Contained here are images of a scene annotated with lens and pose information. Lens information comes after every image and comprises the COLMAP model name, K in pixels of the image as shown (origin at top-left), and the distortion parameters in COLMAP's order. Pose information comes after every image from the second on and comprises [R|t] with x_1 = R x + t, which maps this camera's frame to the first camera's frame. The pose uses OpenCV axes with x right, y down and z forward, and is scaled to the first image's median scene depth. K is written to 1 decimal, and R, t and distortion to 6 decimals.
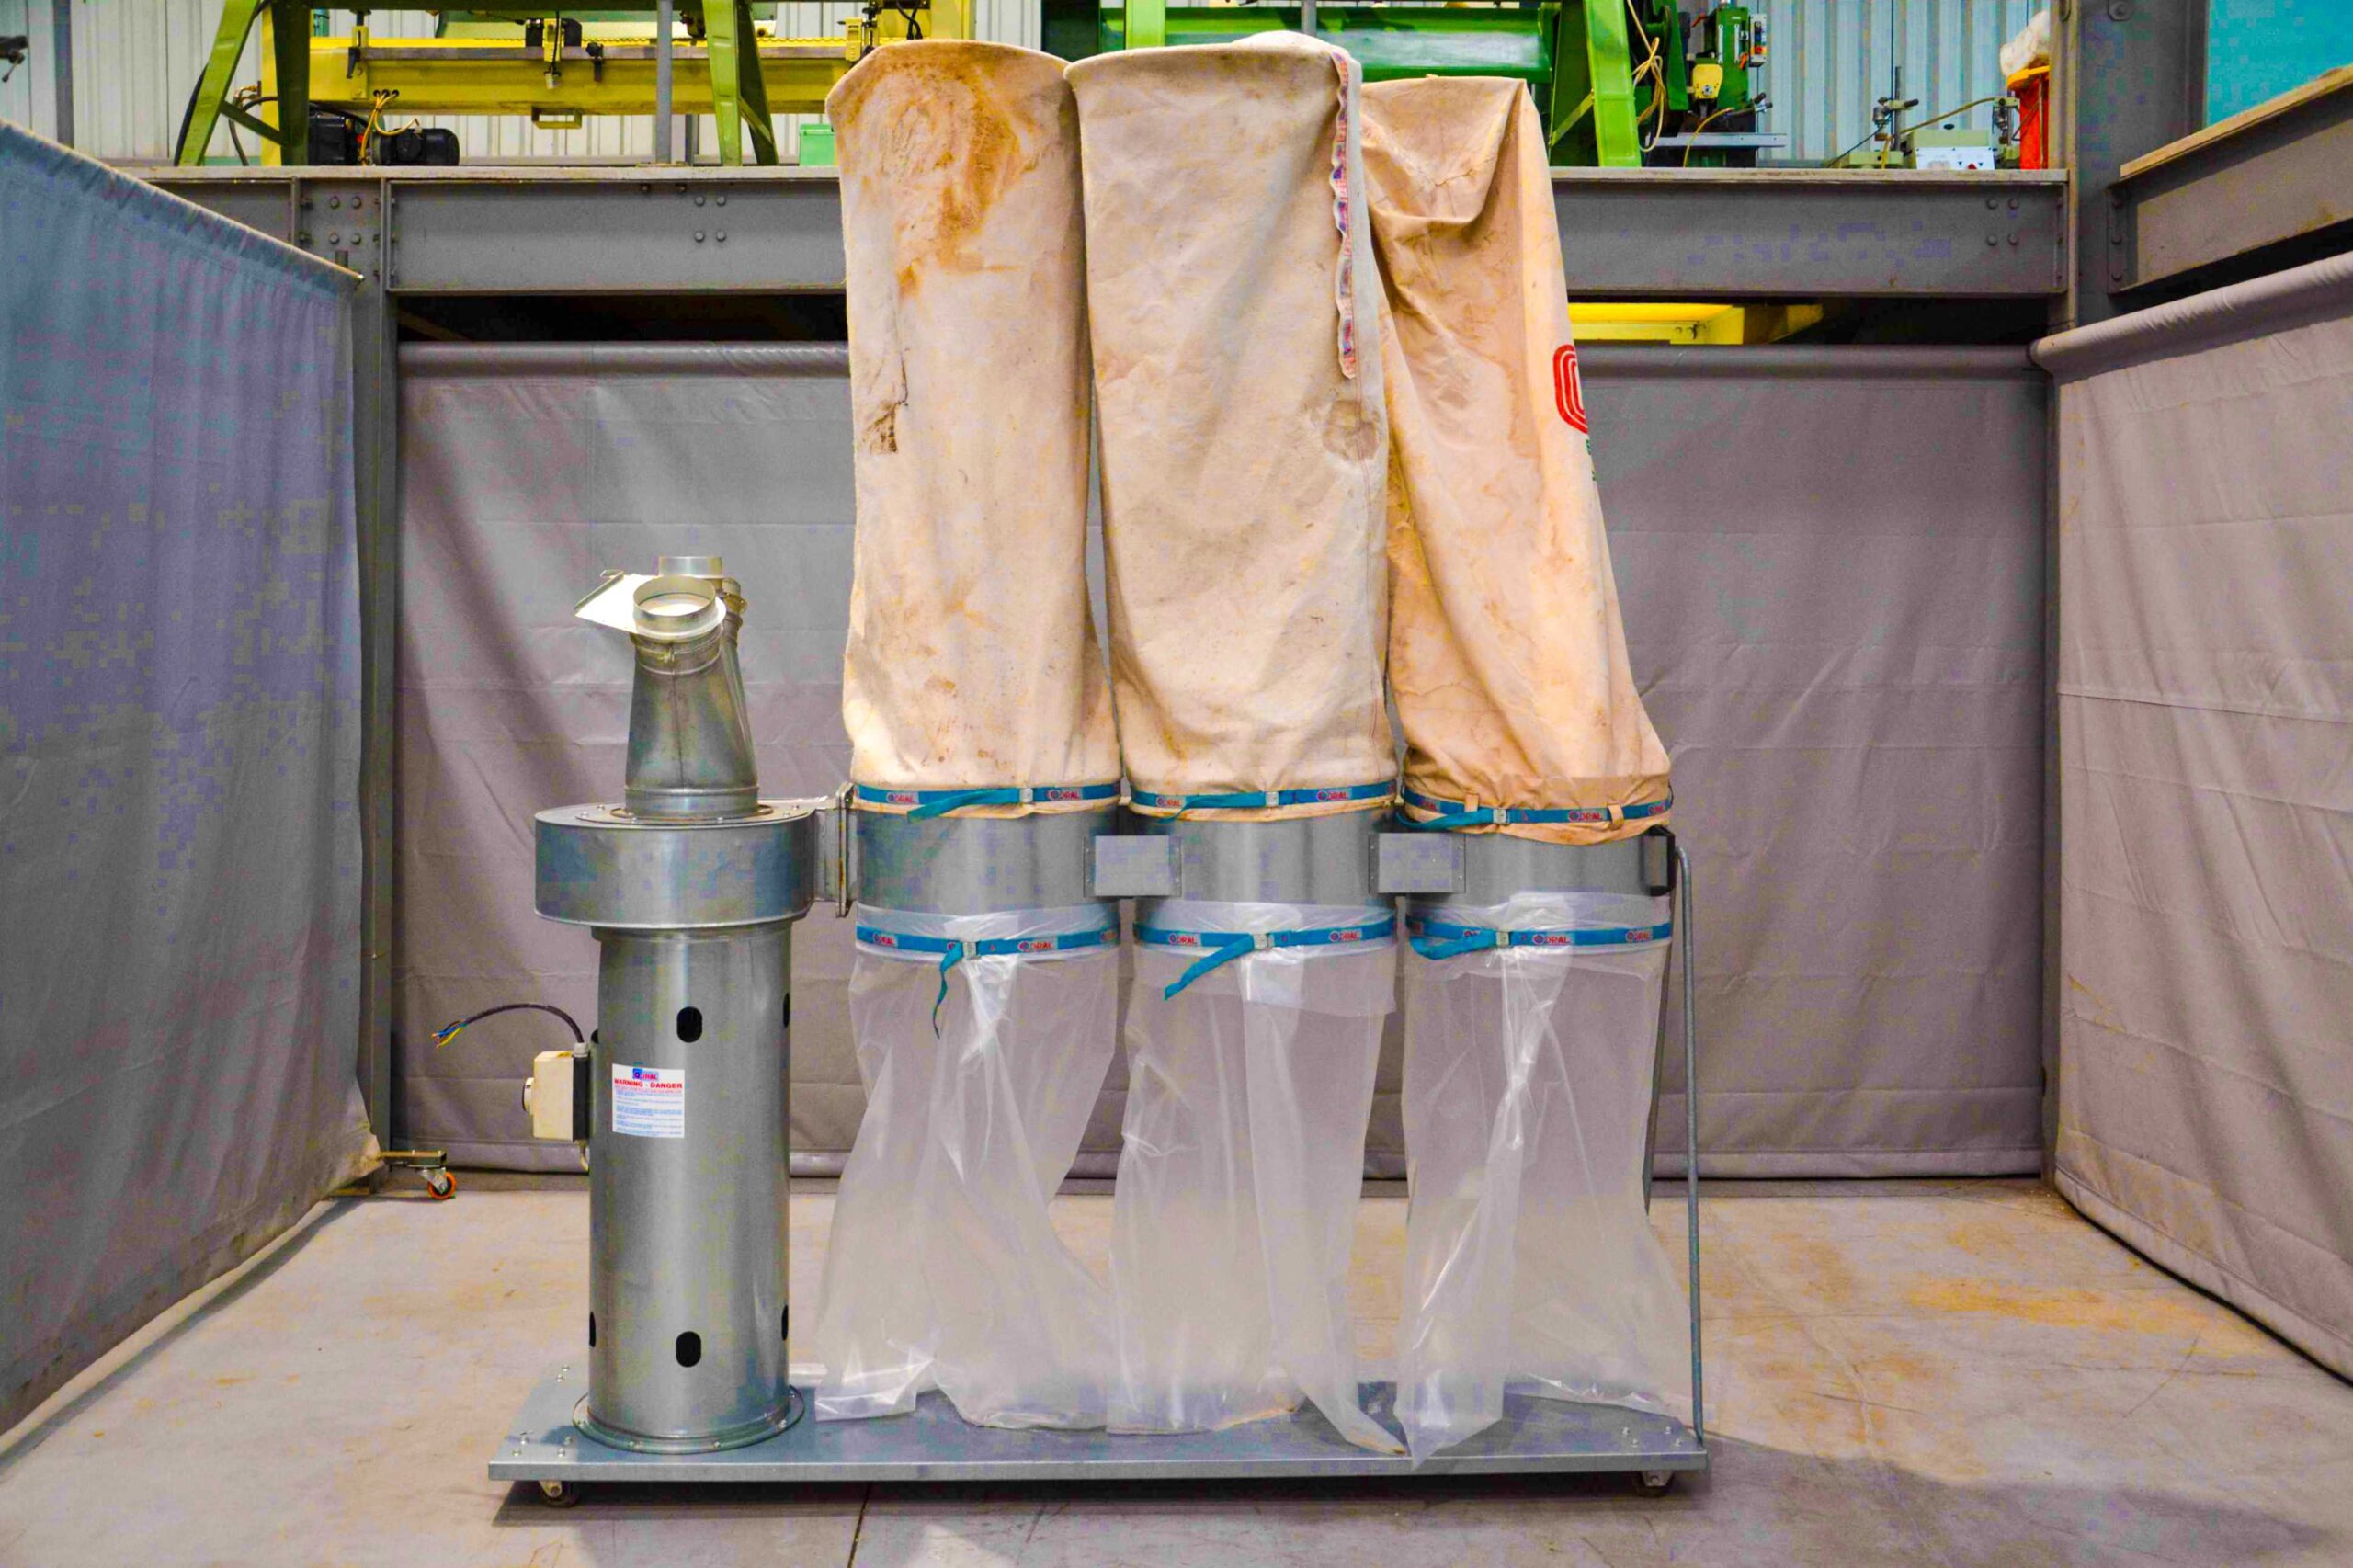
lens RADIAL K [[2177.9, 0, 1117.1], [0, 2177.9, 650.7], [0, 0, 1]] dist [-0.001095, 0.002351]
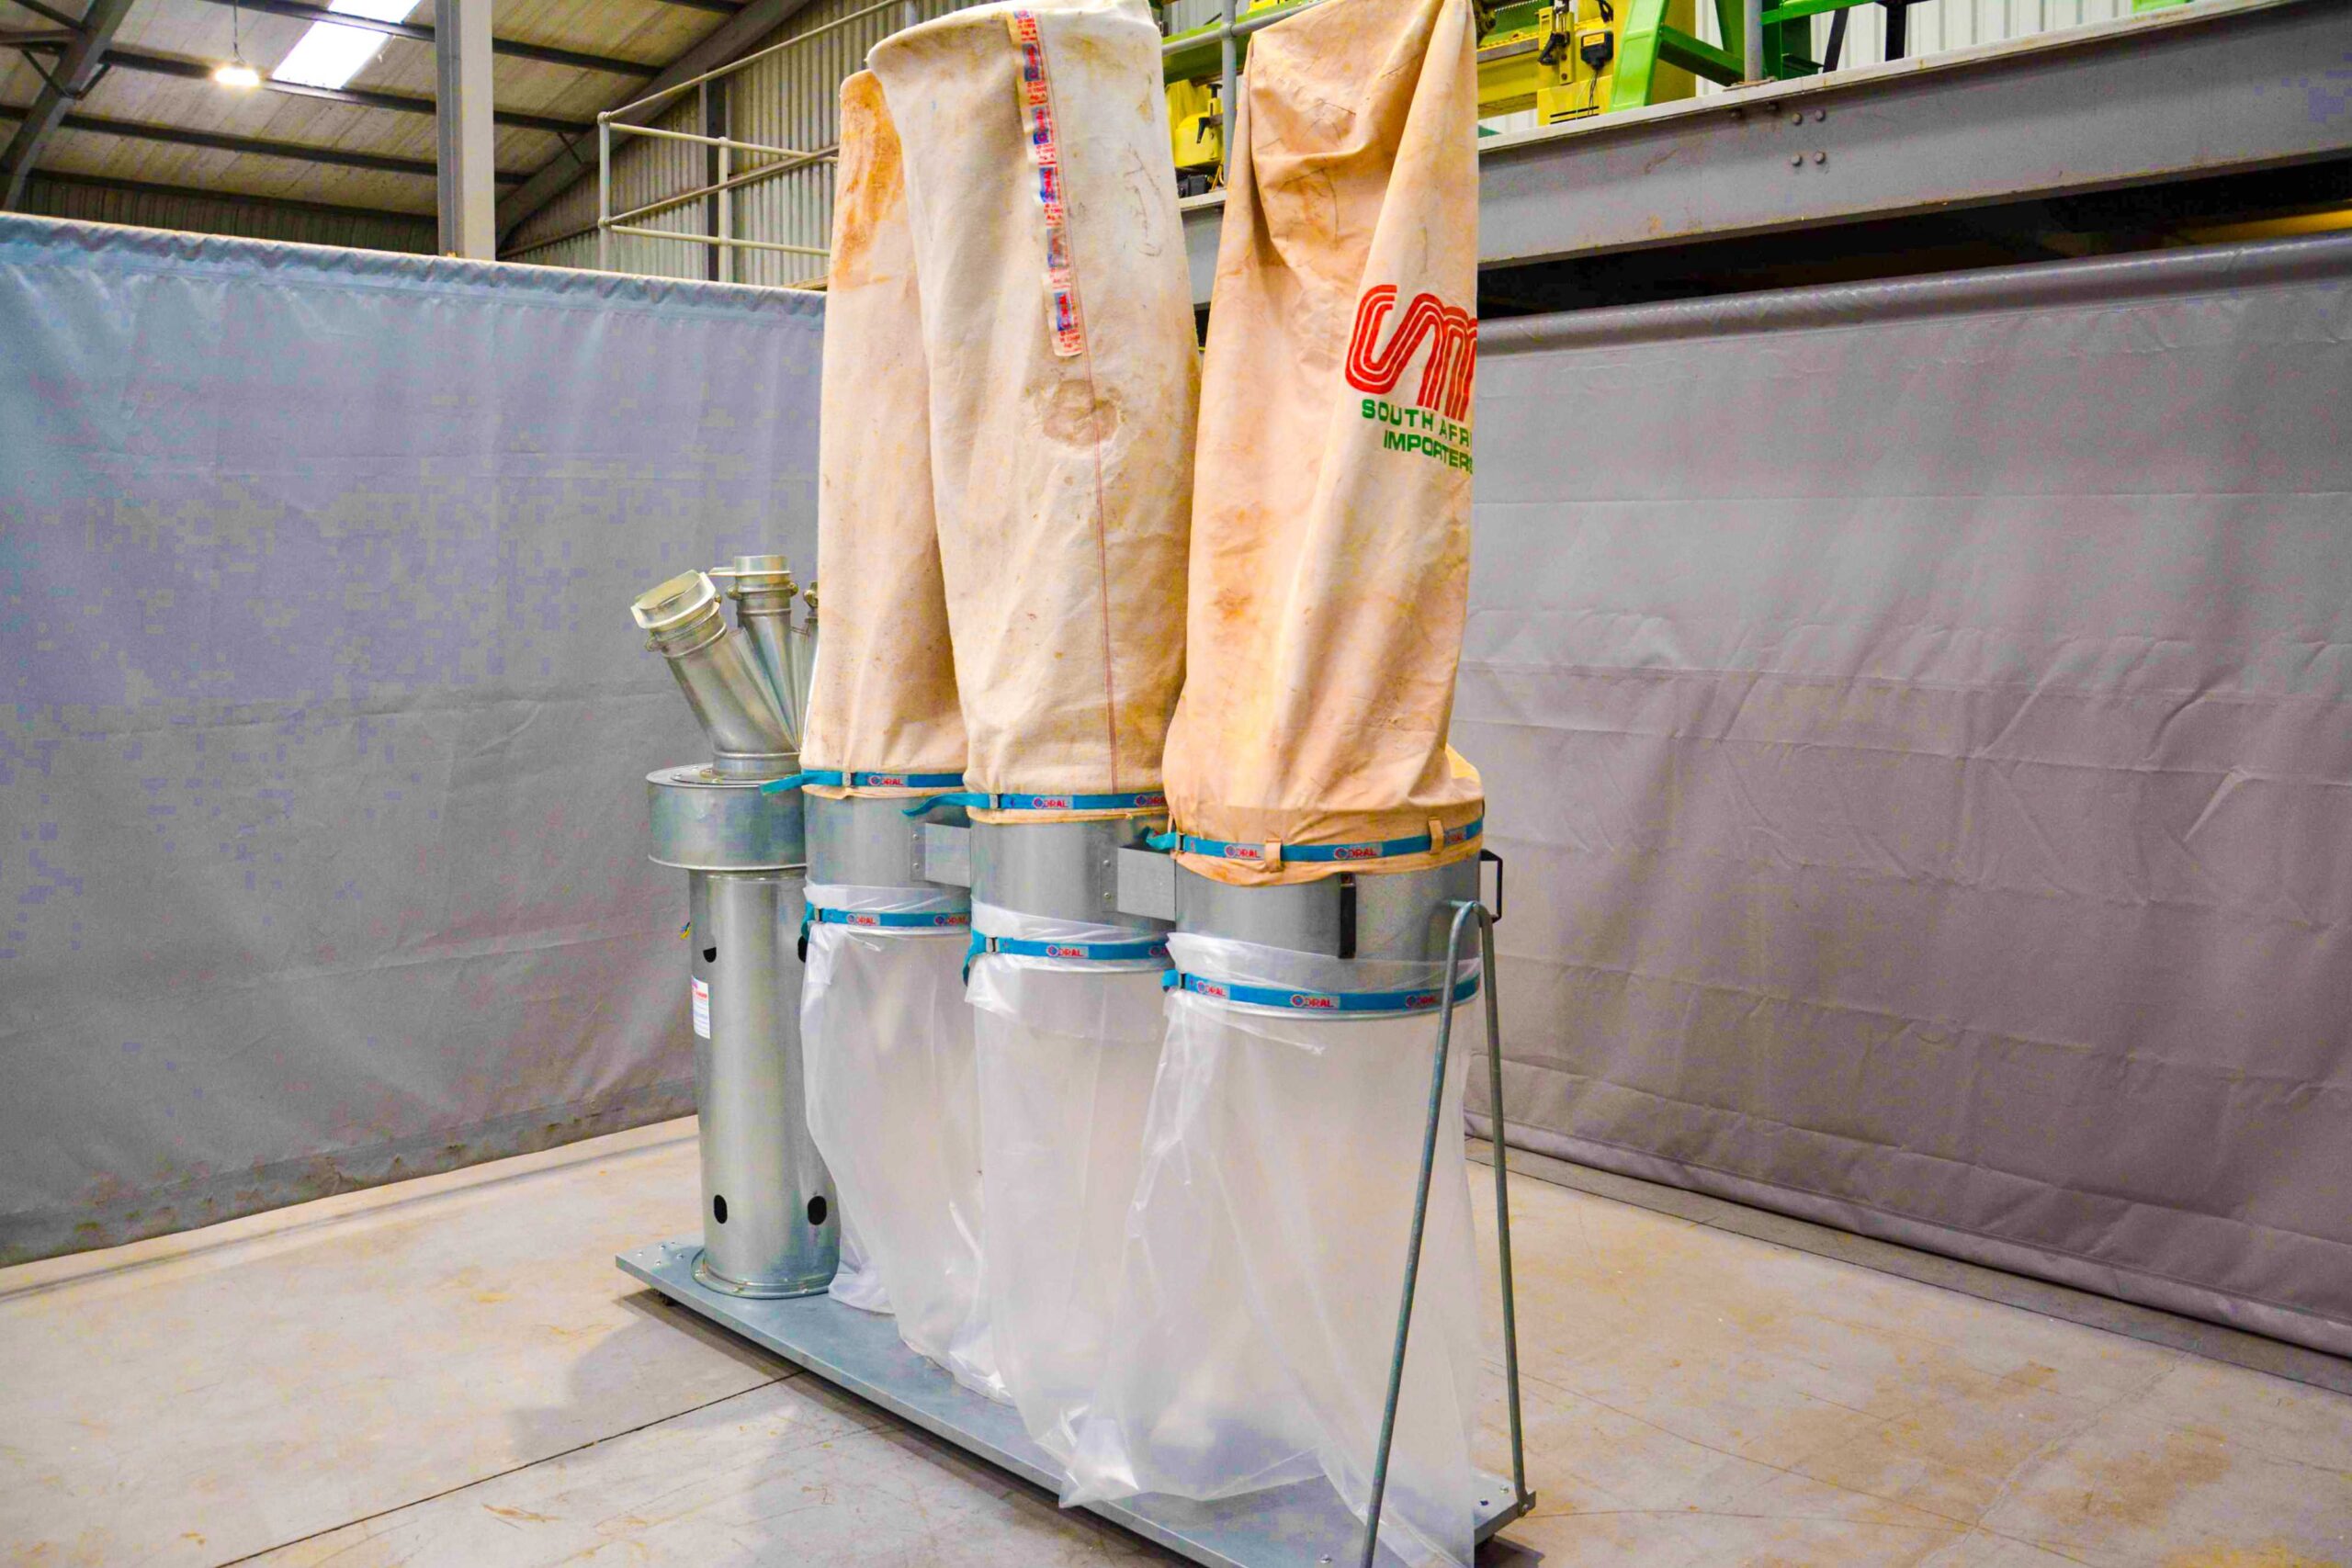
lens RADIAL K [[1864.3, 0, 1185.1], [0, 1864.3, 712.5], [0, 0, 1]] dist [-0.090325, 0.001240]
pose [[0.702867, 0.047944, -0.709703, 0.700731], [-0.004026, 0.997978, 0.063432, -0.023889], [0.711310, -0.041727, 0.701639, 0.469461]]
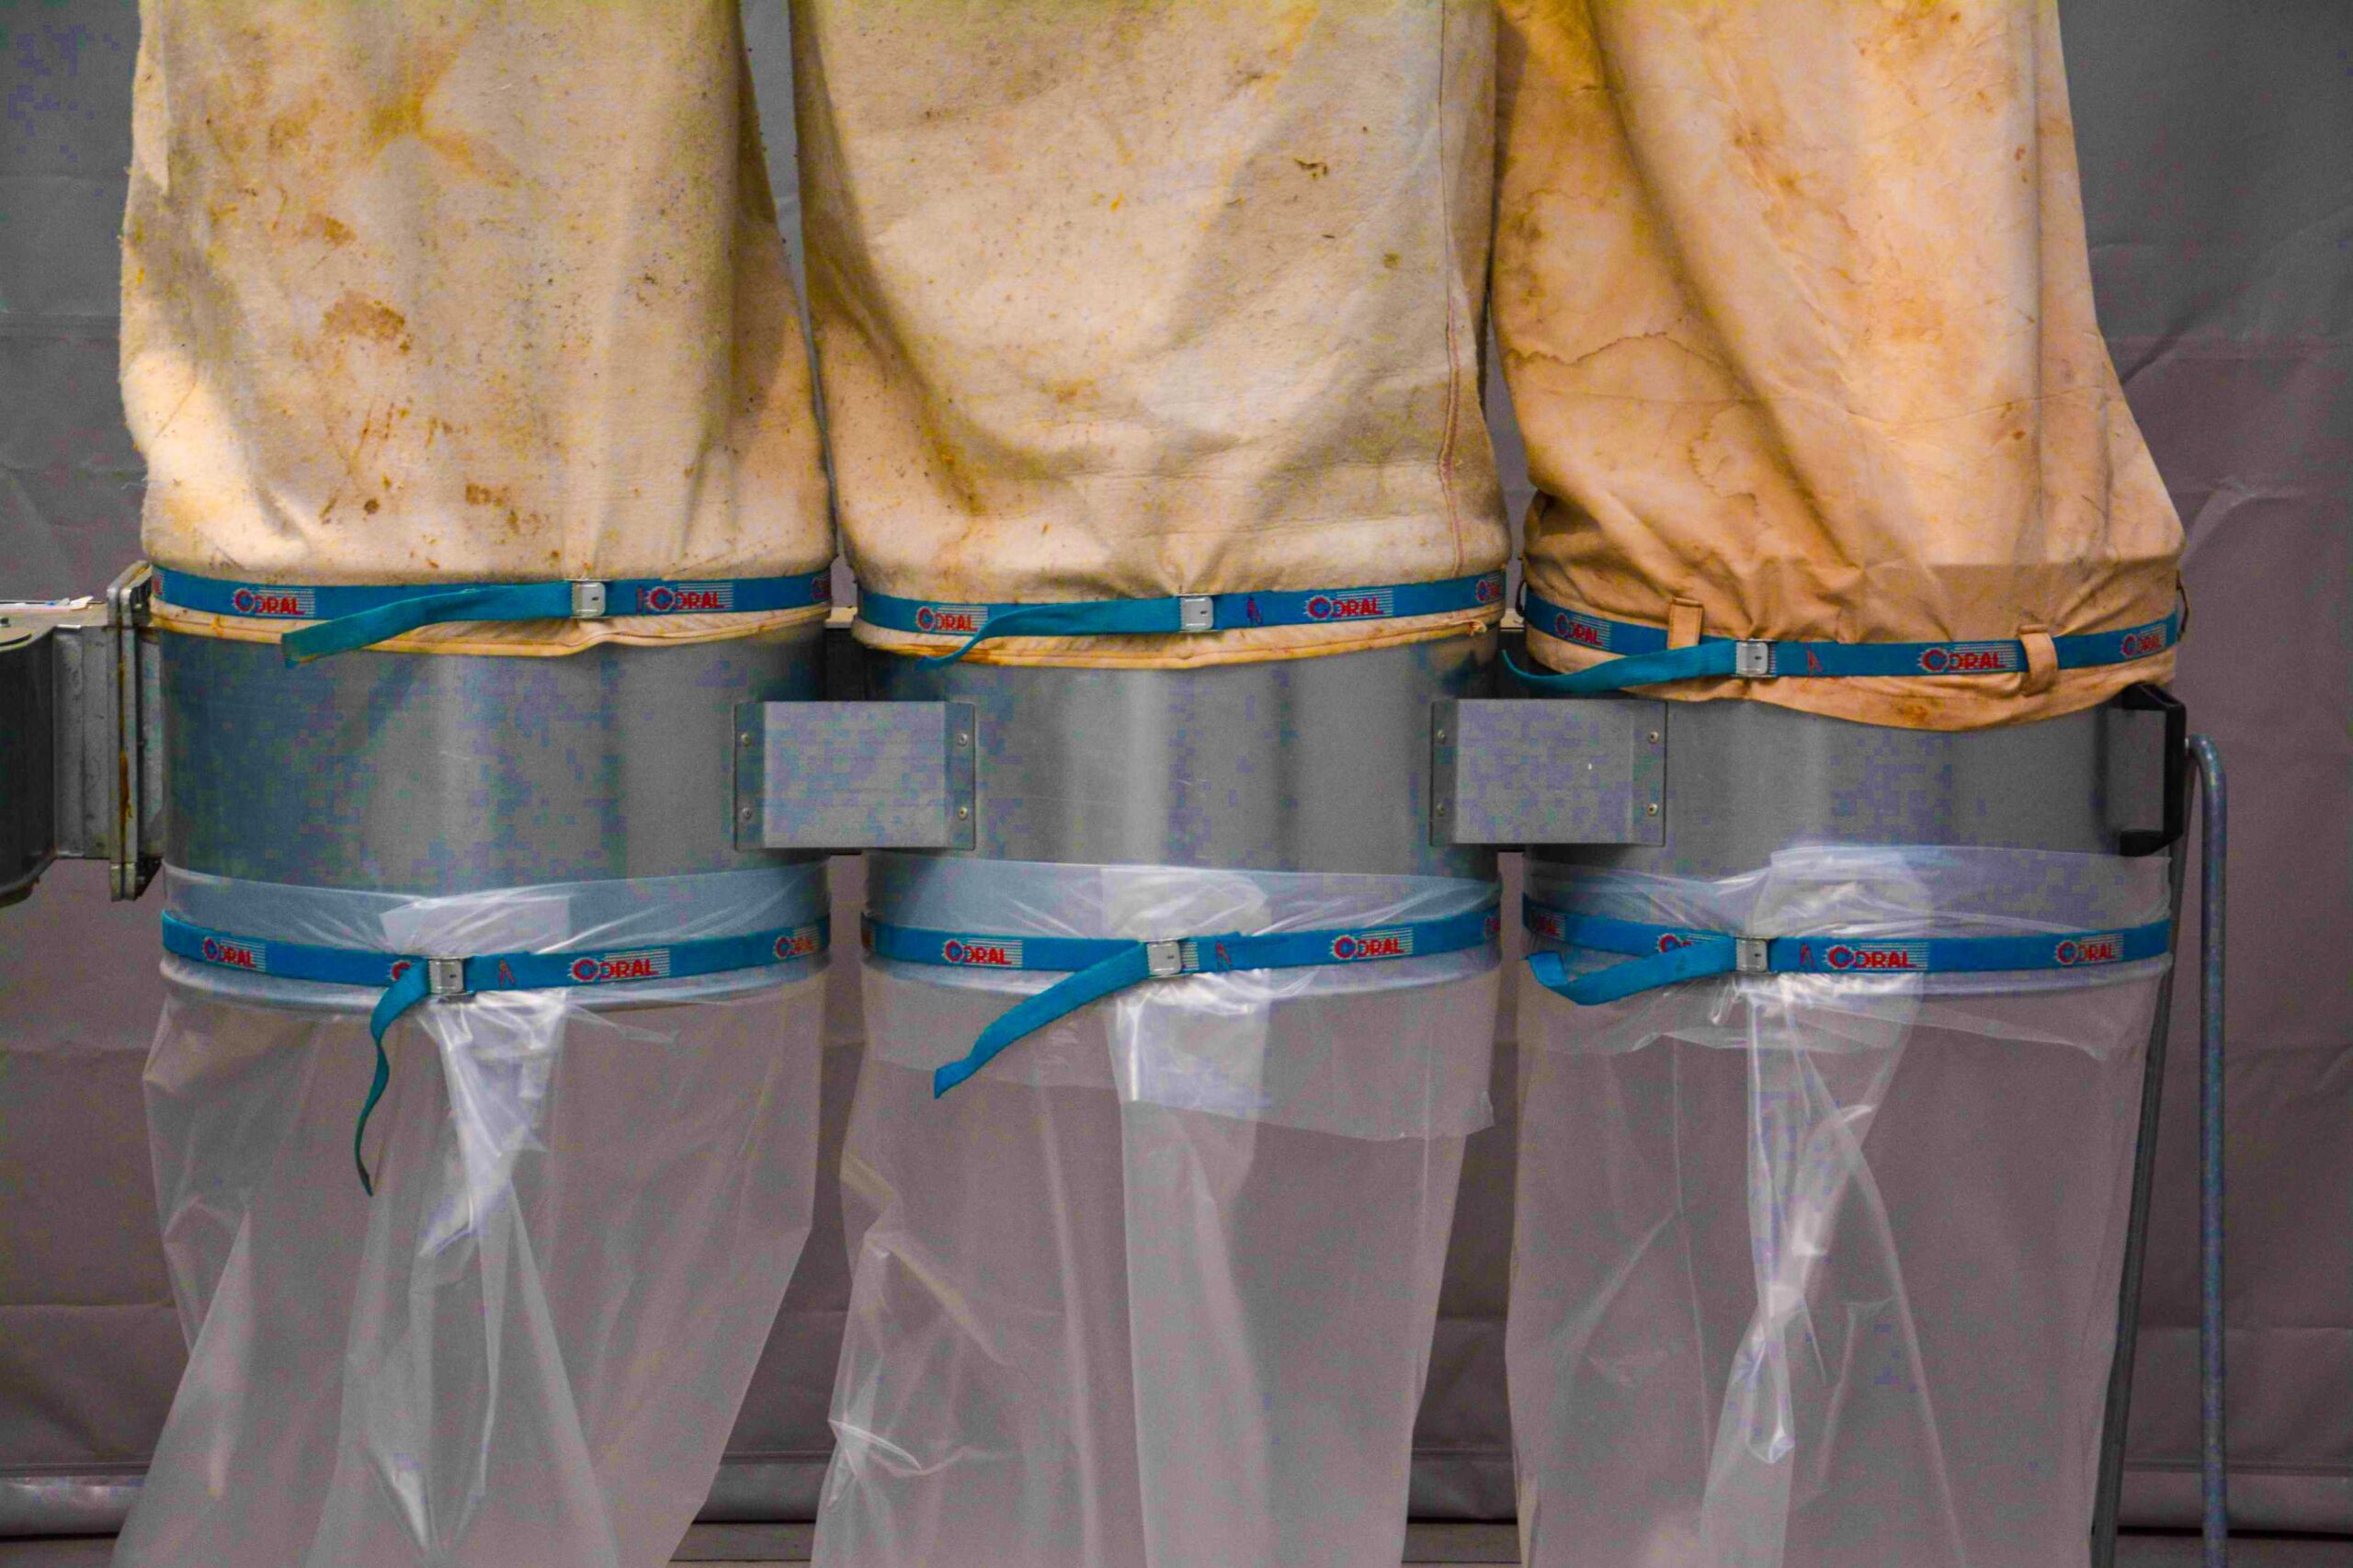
lens RADIAL K [[5183.2, 0, 1176.5], [0, 5183.2, 784.0], [0, 0, 1]] dist [0.497156, 0.212494]
pose [[0.997868, 0.005006, 0.065078, 0.003916], [-0.011527, 0.994898, 0.100228, 0.002207], [-0.064244, -0.100765, 0.992834, 0.030370]]
